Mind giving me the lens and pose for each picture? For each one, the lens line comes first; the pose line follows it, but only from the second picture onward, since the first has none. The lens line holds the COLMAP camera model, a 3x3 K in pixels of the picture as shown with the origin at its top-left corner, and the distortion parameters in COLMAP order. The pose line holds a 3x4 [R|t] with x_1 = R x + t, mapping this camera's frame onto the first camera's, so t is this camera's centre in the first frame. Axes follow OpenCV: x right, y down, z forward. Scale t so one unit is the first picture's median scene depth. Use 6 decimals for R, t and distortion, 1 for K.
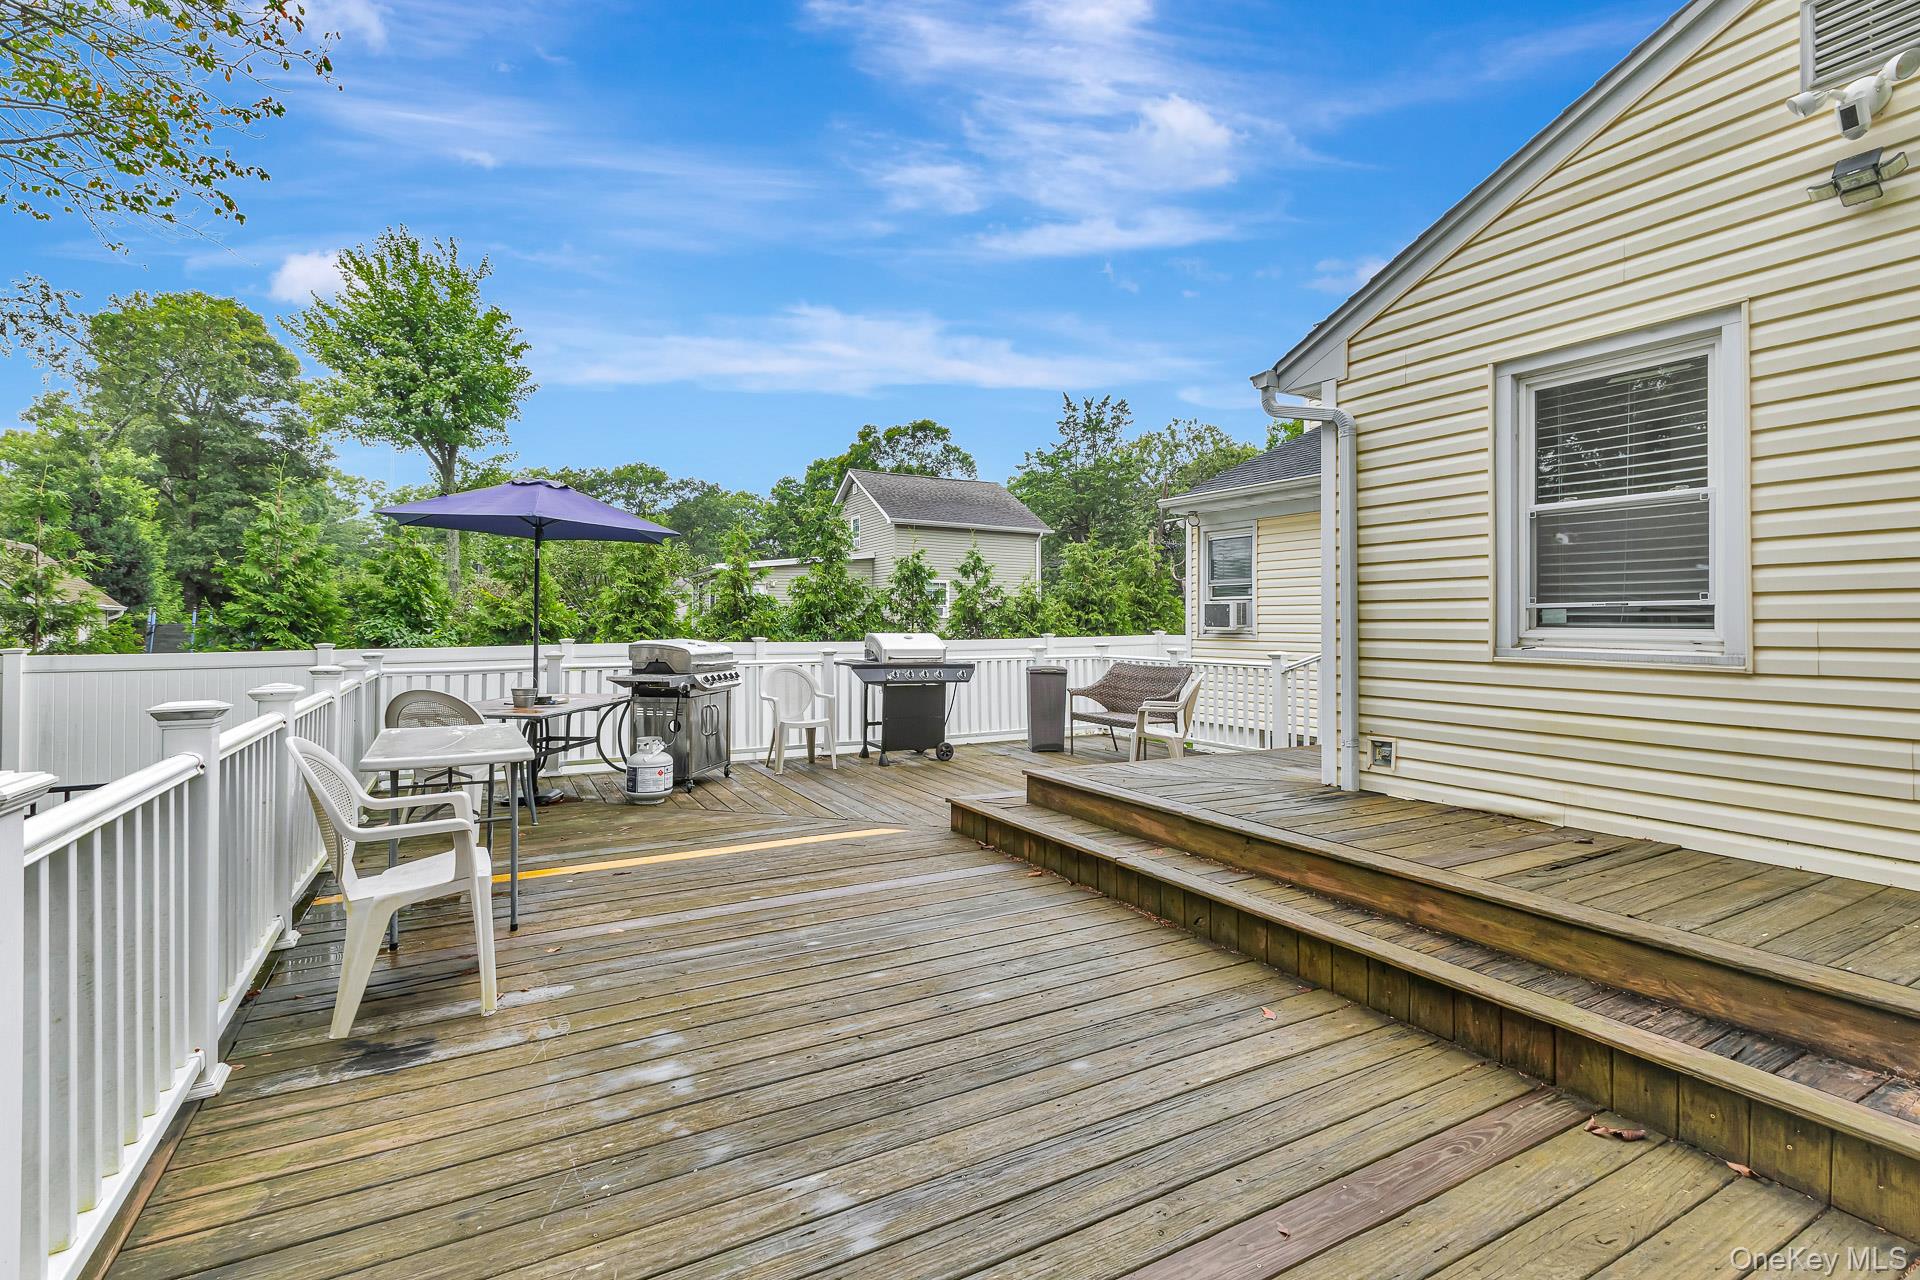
lens RADIAL K [[868.8, 0, 965.3], [0, 868.8, 641.9], [0, 0, 1]] dist [0.001279, 0.000407]
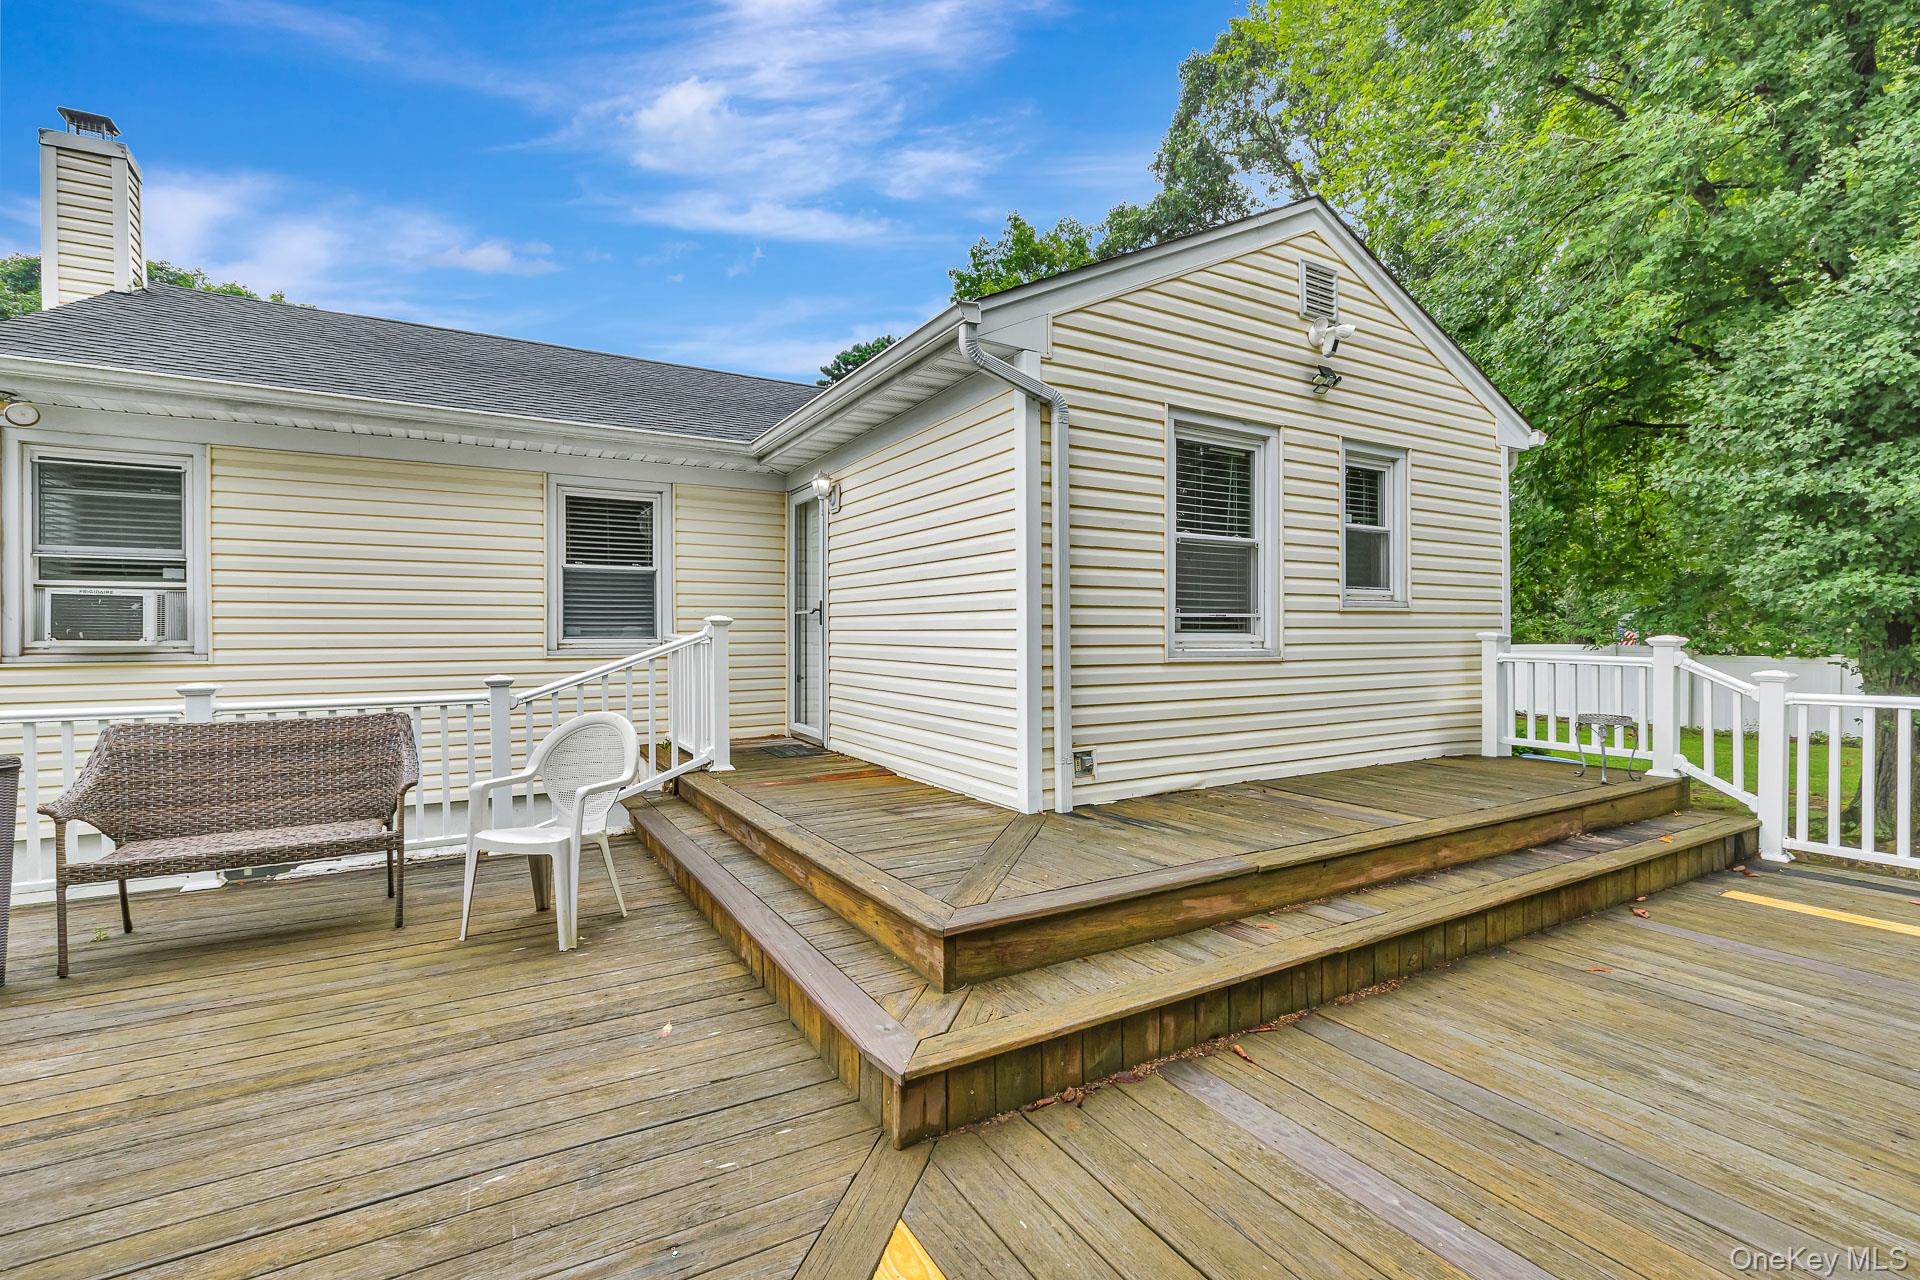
lens RADIAL K [[868.8, 0, 965.3], [0, 868.8, 641.9], [0, 0, 1]] dist [0.001279, 0.000407]
pose [[-0.013575, -0.008223, 0.999874, -0.168430], [0.024649, 0.999660, 0.008556, -0.006563], [-0.999604, 0.024762, -0.013368, 0.399537]]
